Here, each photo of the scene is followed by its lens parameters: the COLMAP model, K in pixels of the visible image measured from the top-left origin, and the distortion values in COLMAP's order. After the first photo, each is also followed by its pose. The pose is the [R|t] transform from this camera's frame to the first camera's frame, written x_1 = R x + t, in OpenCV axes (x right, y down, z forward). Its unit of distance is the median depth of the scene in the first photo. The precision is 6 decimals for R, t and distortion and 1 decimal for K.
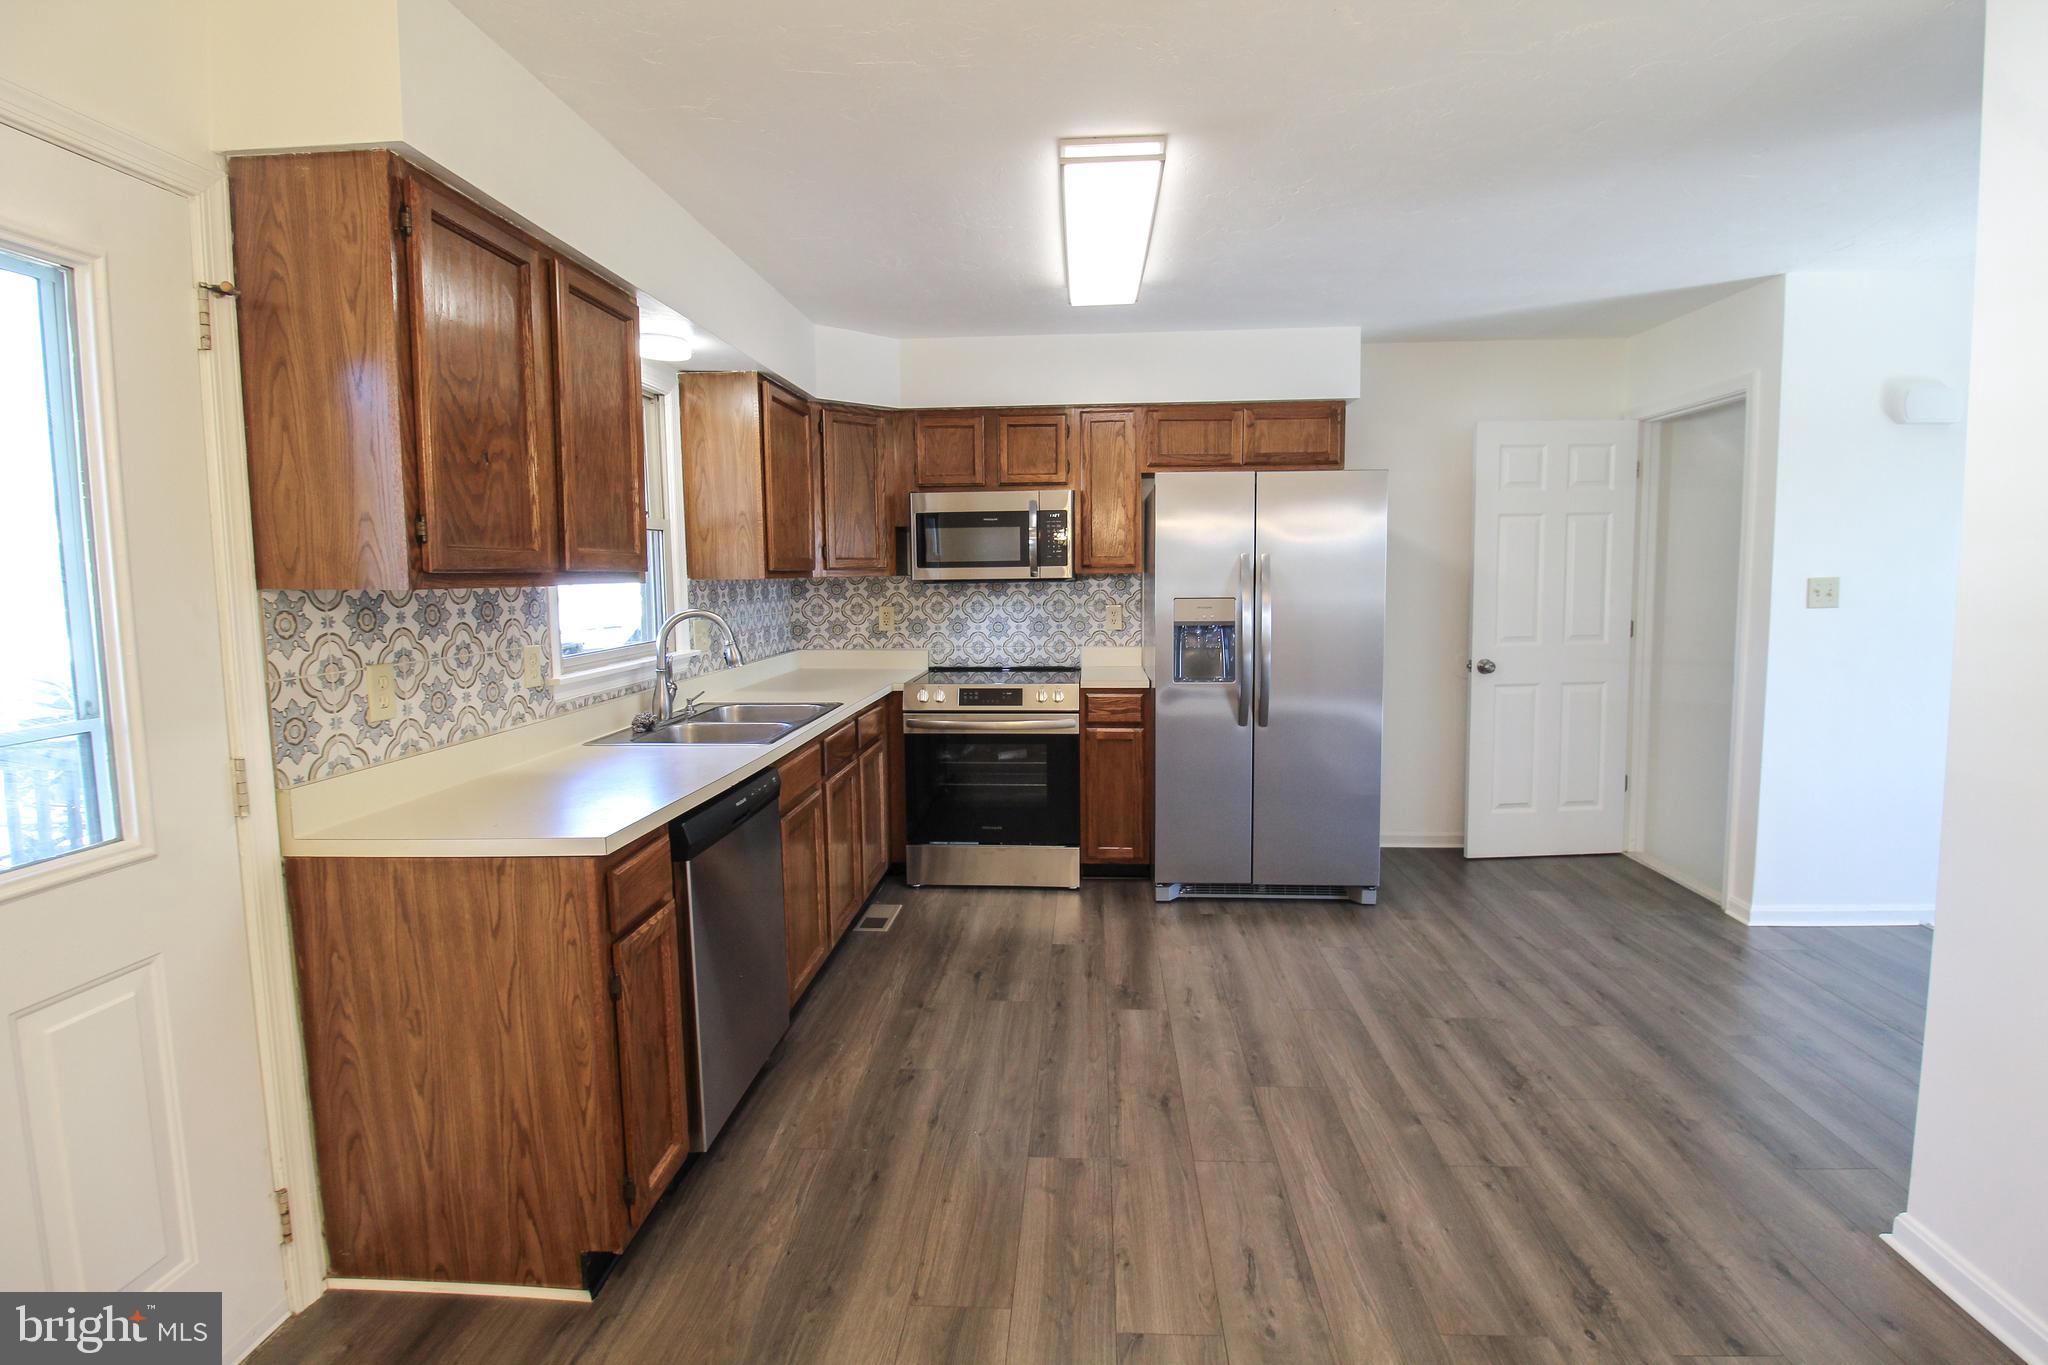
lens RADIAL K [[949.7, 0, 1032.1], [0, 949.7, 654.8], [0, 0, 1]] dist [0.004483, -0.015502]
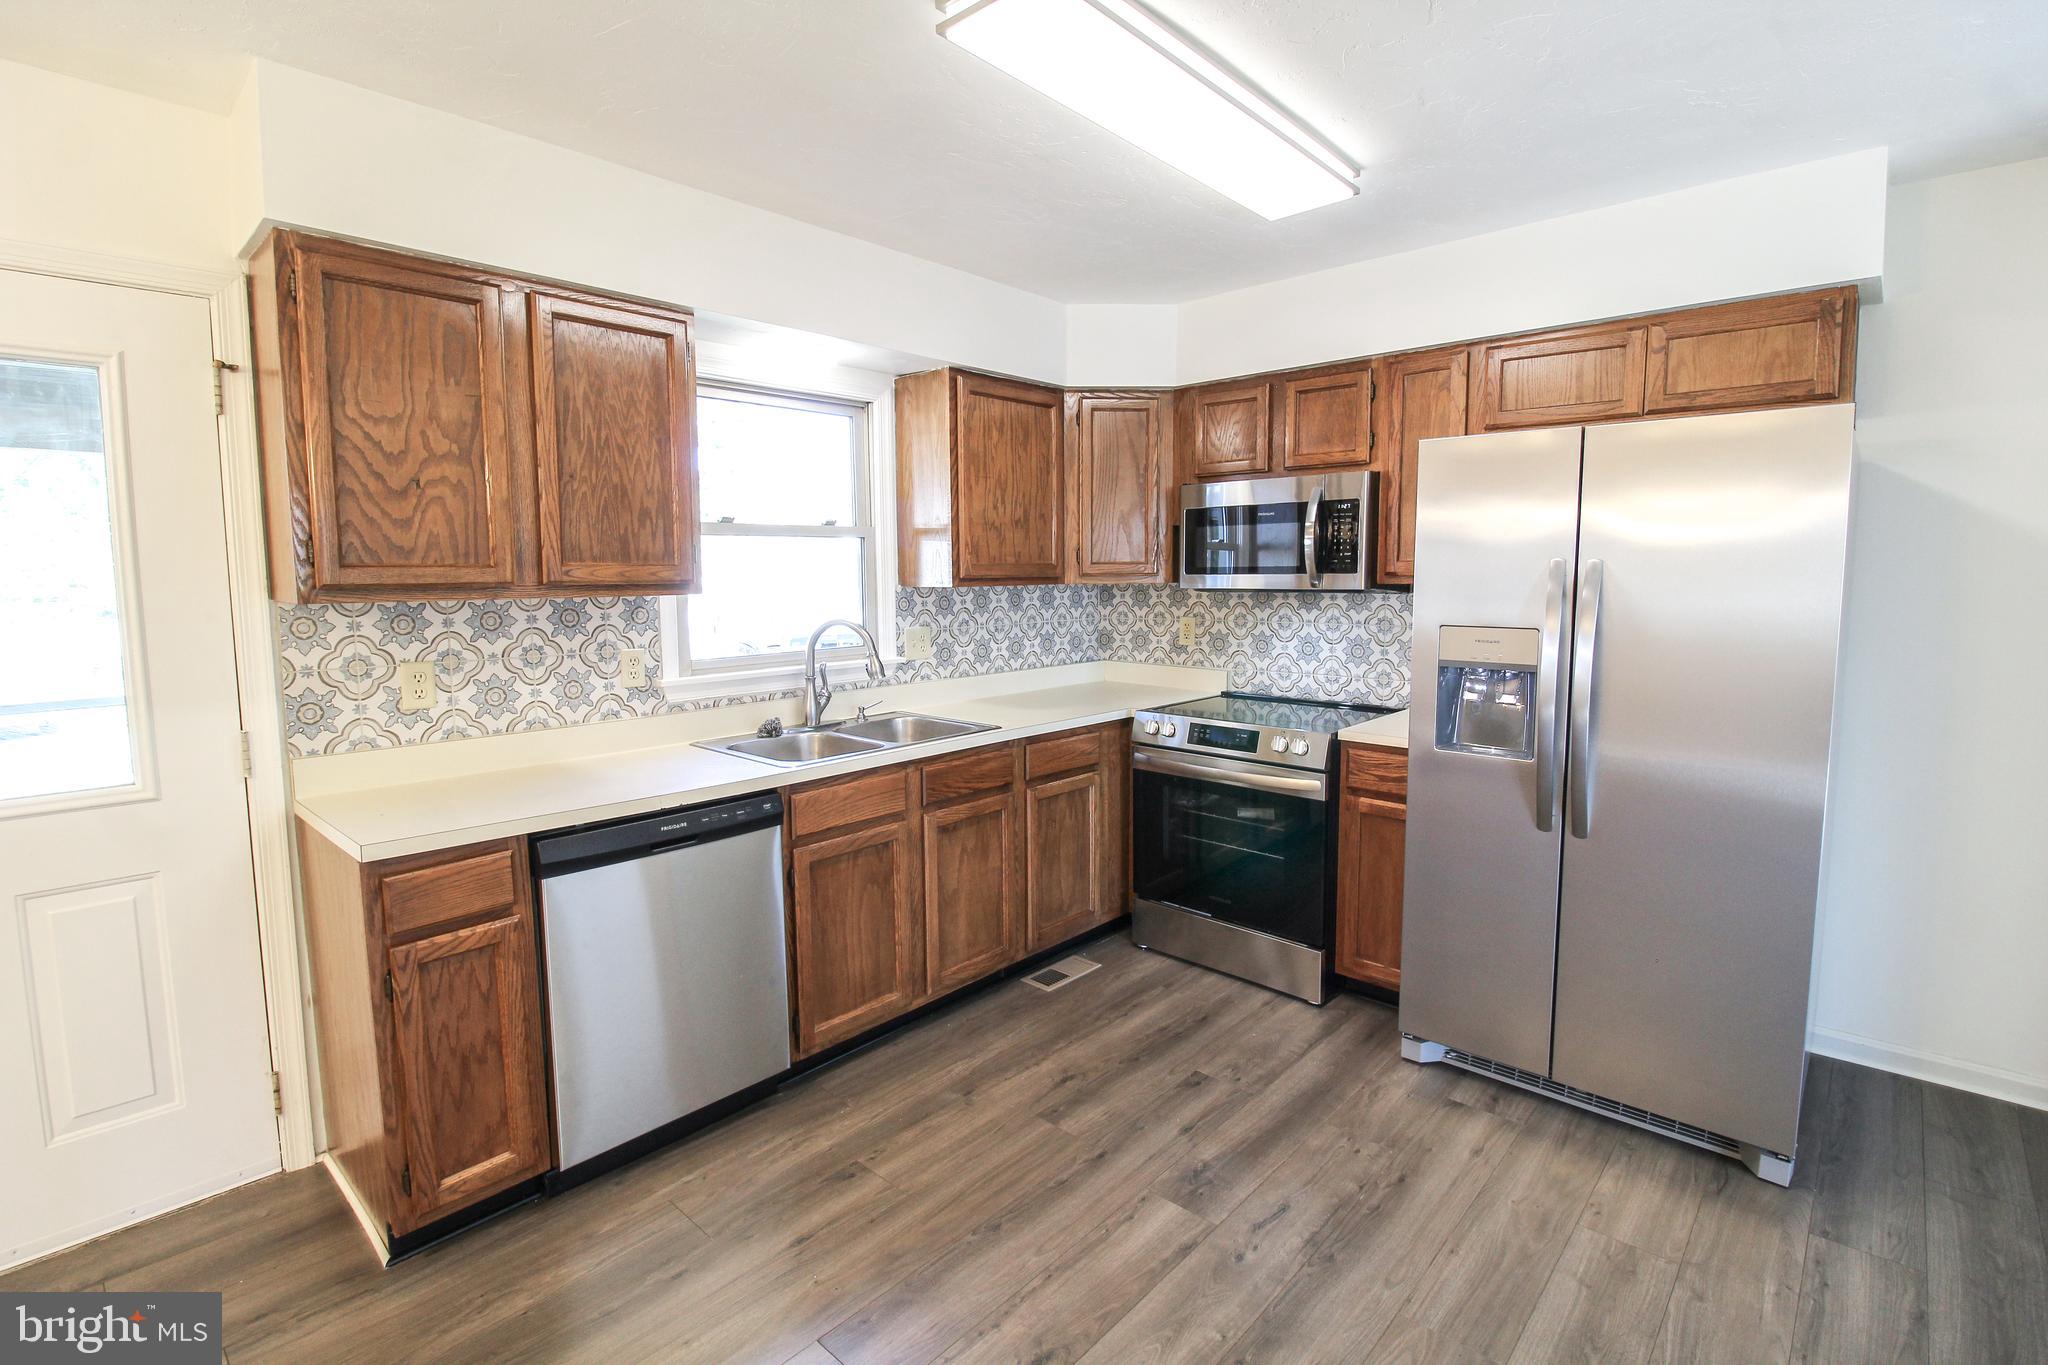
lens RADIAL K [[949.7, 0, 1032.1], [0, 949.7, 654.8], [0, 0, 1]] dist [0.004483, -0.015502]
pose [[0.778397, 0.061900, -0.624713, 0.348901], [-0.057275, 0.997979, 0.027519, -0.040309], [0.625153, 0.014360, 0.780370, 0.292711]]
